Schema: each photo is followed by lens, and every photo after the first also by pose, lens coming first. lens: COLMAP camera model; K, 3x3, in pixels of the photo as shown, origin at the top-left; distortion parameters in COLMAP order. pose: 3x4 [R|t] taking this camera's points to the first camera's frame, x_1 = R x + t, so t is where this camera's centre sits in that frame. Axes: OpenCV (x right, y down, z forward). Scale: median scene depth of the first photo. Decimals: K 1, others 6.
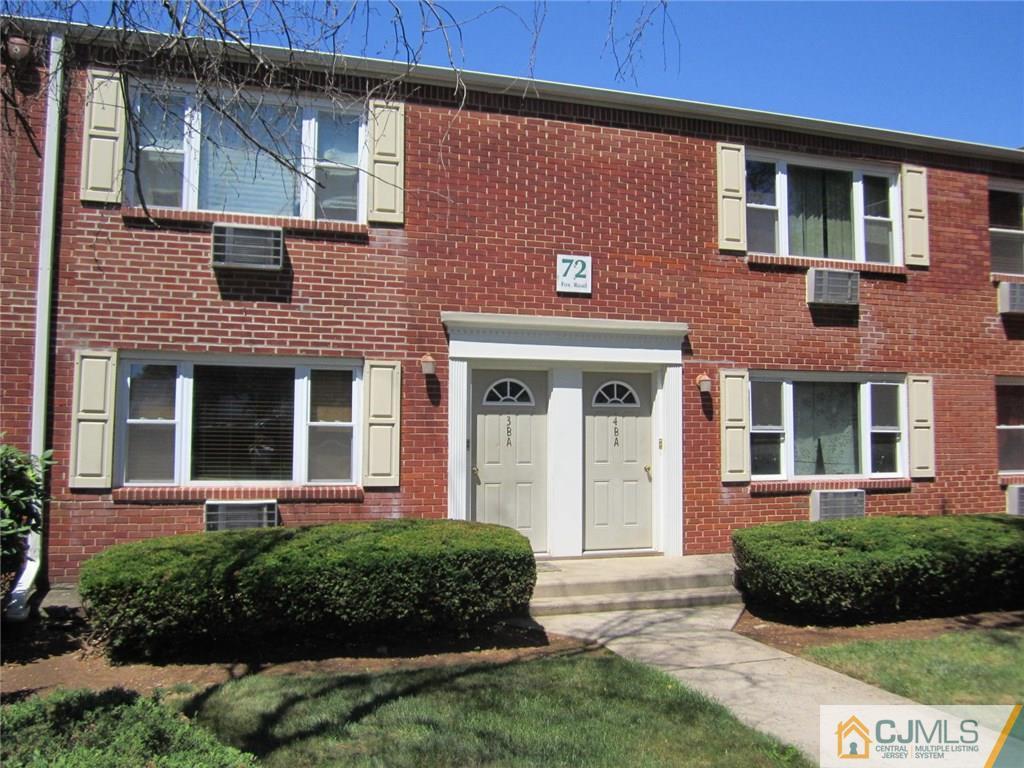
lens RADIAL K [[835.8, 0, 511.0], [0, 835.8, 392.6], [0, 0, 1]] dist [-0.055922, 0.018840]
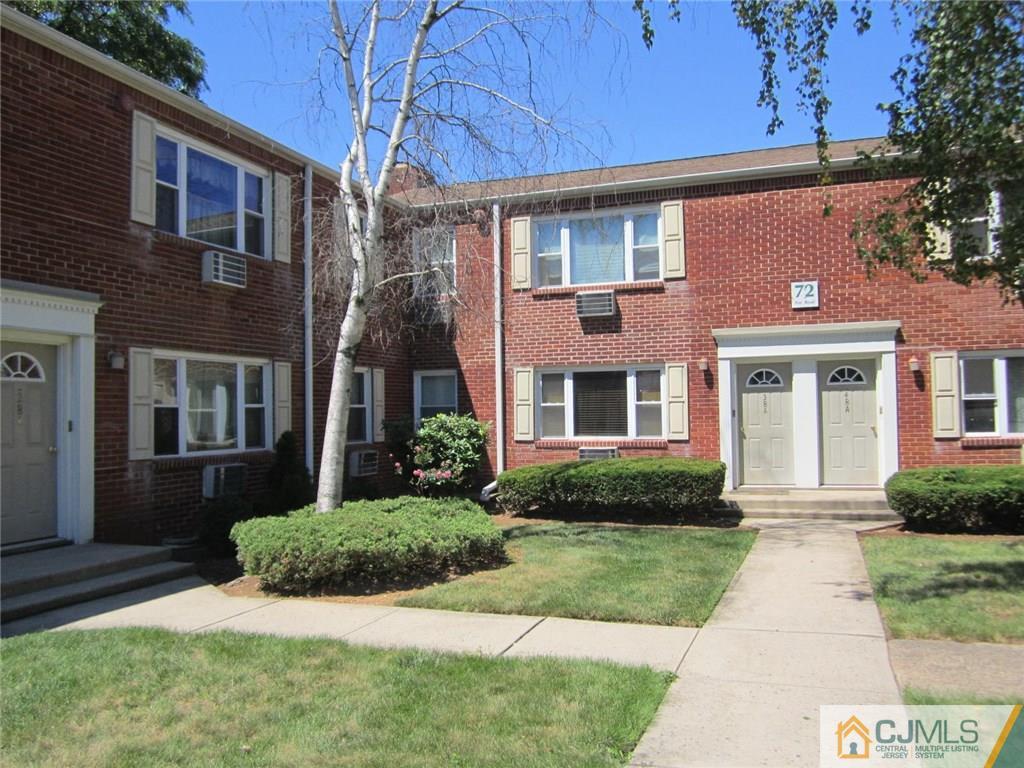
lens RADIAL K [[835.8, 0, 511.2], [0, 835.8, 397.4], [0, 0, 1]] dist [-0.055922, 0.018840]
pose [[0.798284, -0.028987, -0.601584, 0.569471], [0.055441, 0.998137, 0.025474, -0.030967], [0.599724, -0.053688, 0.798404, -0.502324]]
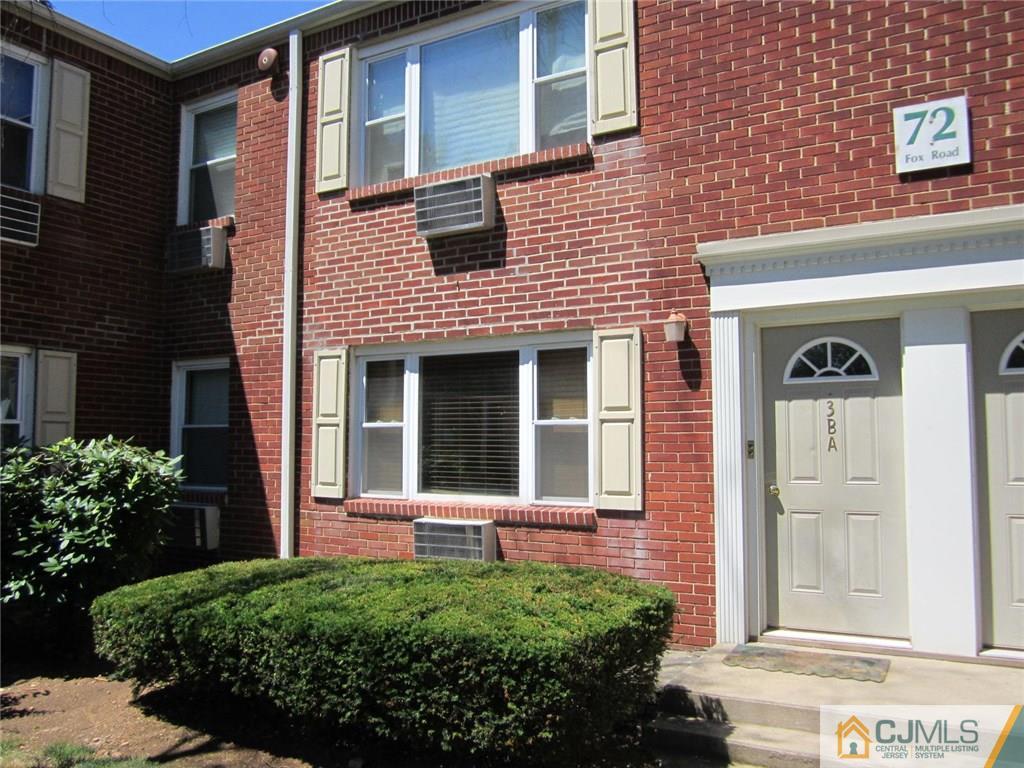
lens RADIAL K [[835.8, 0, 515.1], [0, 835.8, 393.3], [0, 0, 1]] dist [-0.055922, 0.018840]
pose [[0.682871, -0.053111, -0.728606, 0.292117], [0.044992, 0.998518, -0.030618, 0.032850], [0.729152, -0.011873, 0.684249, 0.462068]]
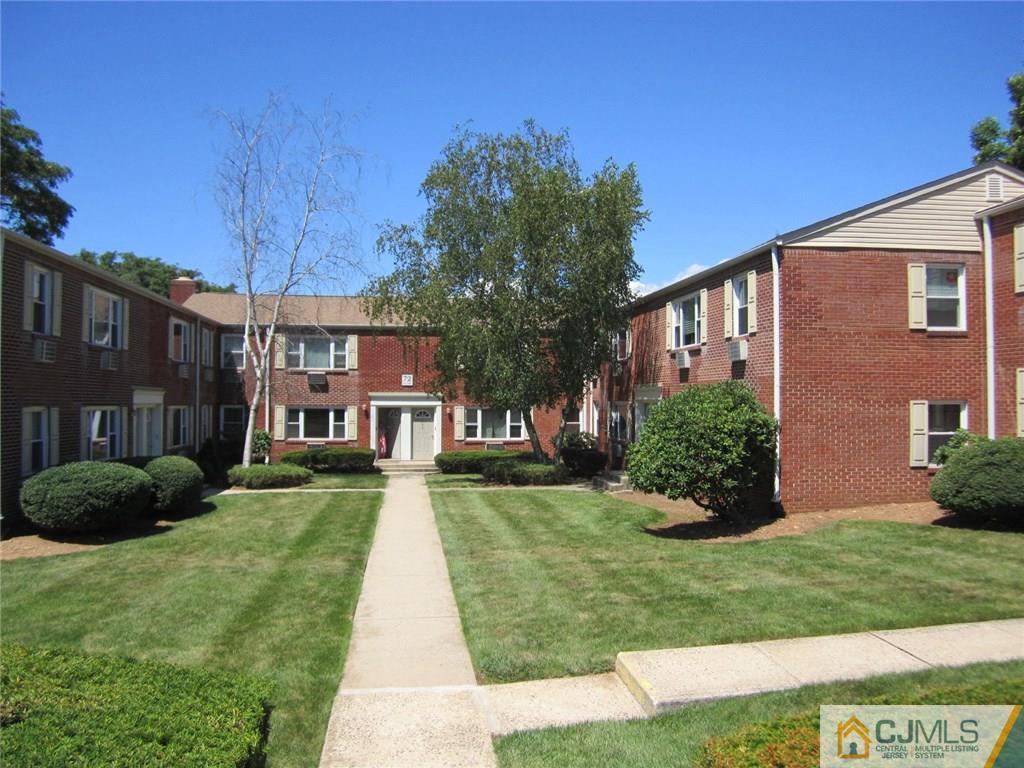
lens RADIAL K [[835.8, 0, 510.0], [0, 835.8, 387.9], [0, 0, 1]] dist [-0.055922, 0.018840]
pose [[0.985989, -0.003804, -0.166768, 1.161987], [0.010060, 0.999276, 0.036683, -0.251422], [0.166508, -0.037847, 0.985314, -2.552140]]
